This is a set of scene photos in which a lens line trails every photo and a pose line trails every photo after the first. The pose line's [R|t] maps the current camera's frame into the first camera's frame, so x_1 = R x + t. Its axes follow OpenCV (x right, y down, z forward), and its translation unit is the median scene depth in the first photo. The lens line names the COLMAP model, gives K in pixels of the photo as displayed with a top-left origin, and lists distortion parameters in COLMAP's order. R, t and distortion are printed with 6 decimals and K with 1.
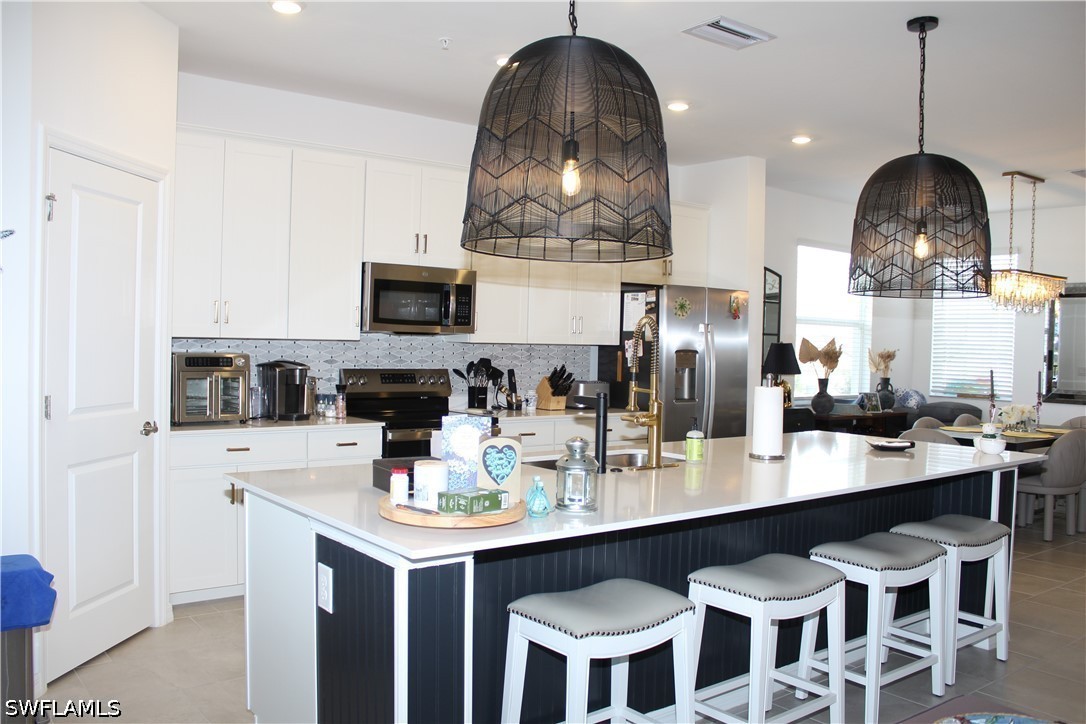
lens RADIAL K [[897.8, 0, 544.7], [0, 897.8, 365.9], [0, 0, 1]] dist [-0.150215, 0.110013]
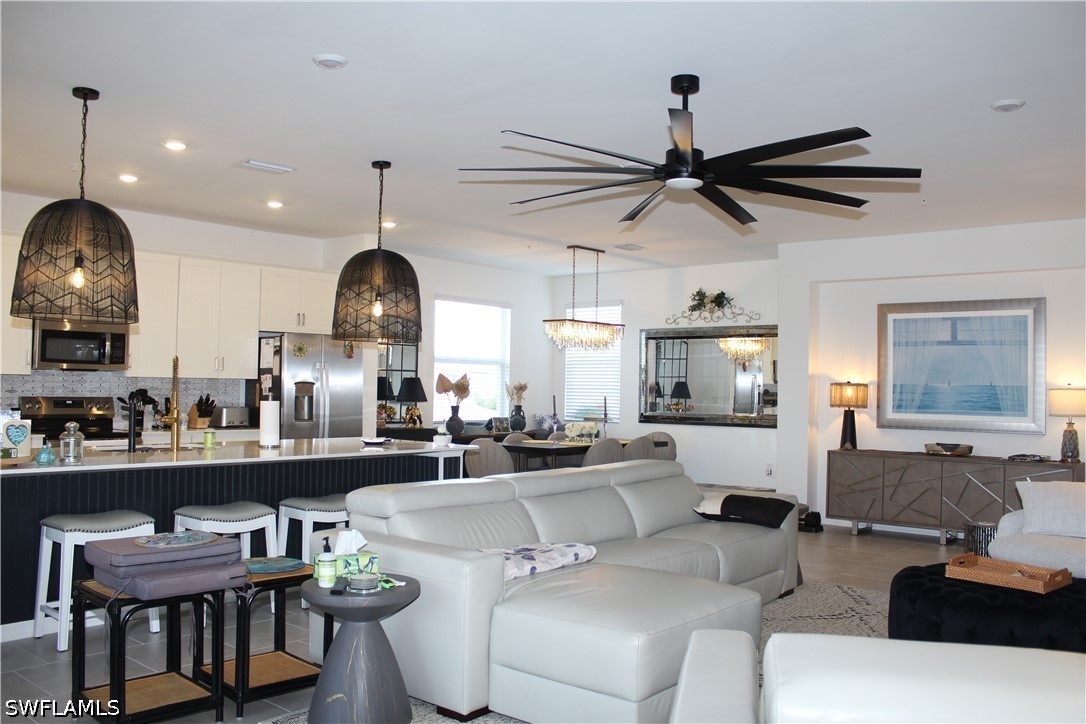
lens RADIAL K [[897.8, 0, 543.0], [0, 897.8, 362.2], [0, 0, 1]] dist [-0.150215, 0.110013]
pose [[0.980687, -0.003898, 0.195543, 0.248431], [0.013980, 0.998641, -0.050205, 0.023801], [-0.195082, 0.051969, 0.979409, -0.357759]]
